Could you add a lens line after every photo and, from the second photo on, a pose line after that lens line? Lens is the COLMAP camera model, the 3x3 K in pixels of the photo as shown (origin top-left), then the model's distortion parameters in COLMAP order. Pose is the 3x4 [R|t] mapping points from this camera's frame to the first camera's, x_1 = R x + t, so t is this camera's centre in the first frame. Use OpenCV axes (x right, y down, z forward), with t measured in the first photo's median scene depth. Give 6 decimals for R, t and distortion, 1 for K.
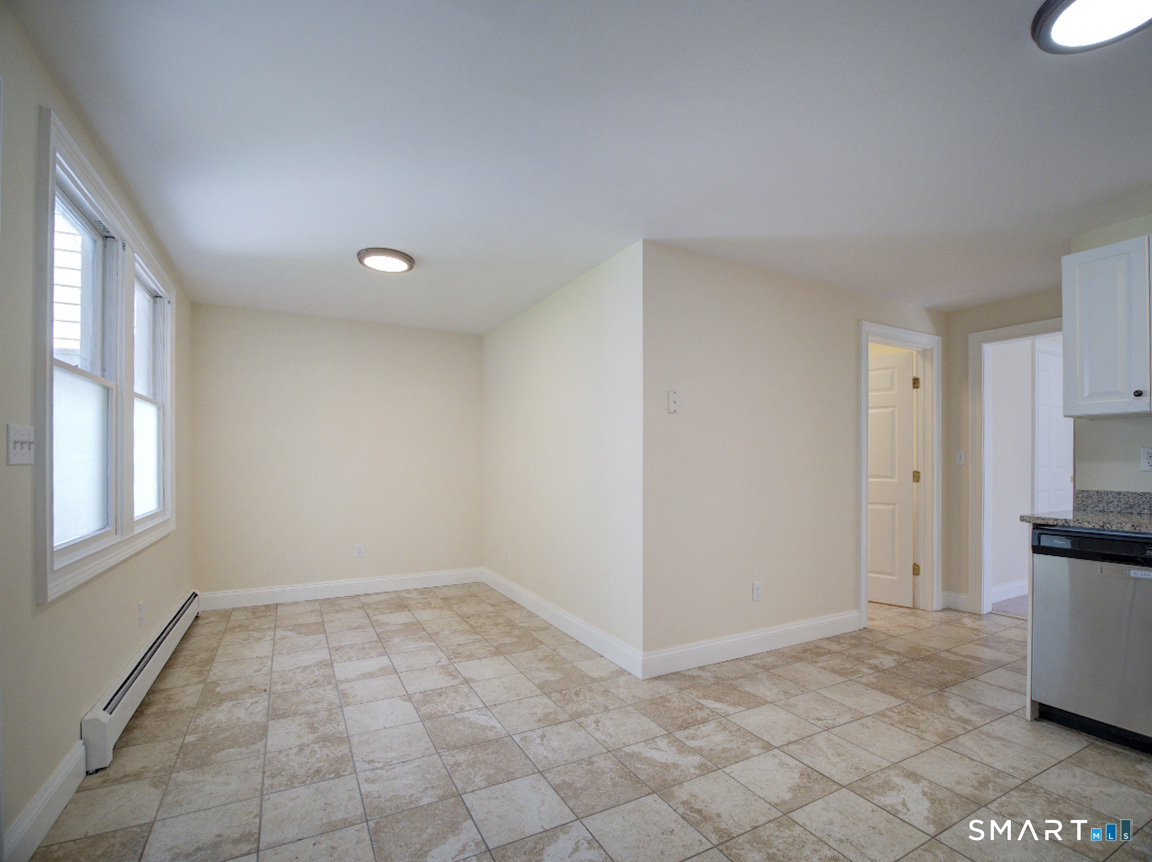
lens RADIAL K [[534.4, 0, 569.3], [0, 534.4, 462.8], [0, 0, 1]] dist [-0.020857, 0.000471]
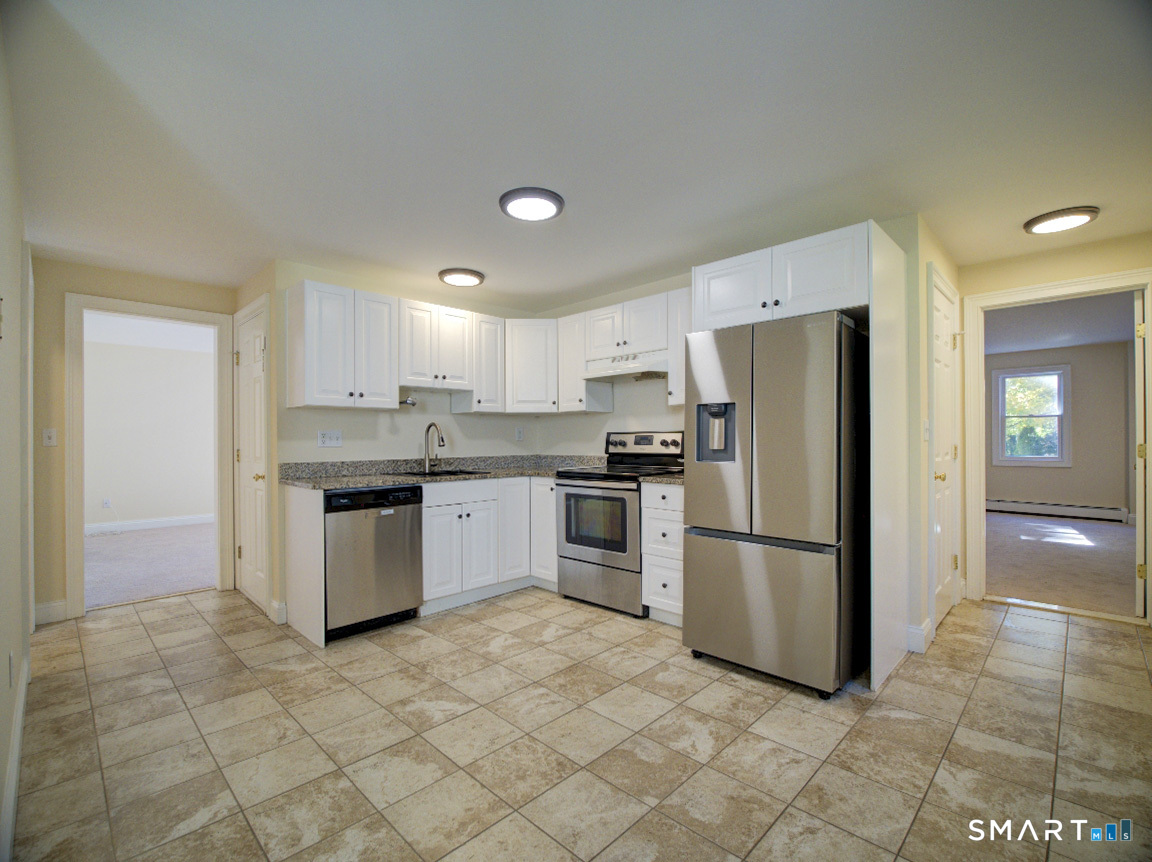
lens RADIAL K [[534.4, 0, 574.7], [0, 534.4, 433.8], [0, 0, 1]] dist [-0.020857, 0.000471]
pose [[-0.306443, 0.008824, 0.951848, -0.495283], [0.010869, 0.999924, -0.005770, -0.004038], [-0.951827, 0.008577, -0.306516, 0.789354]]
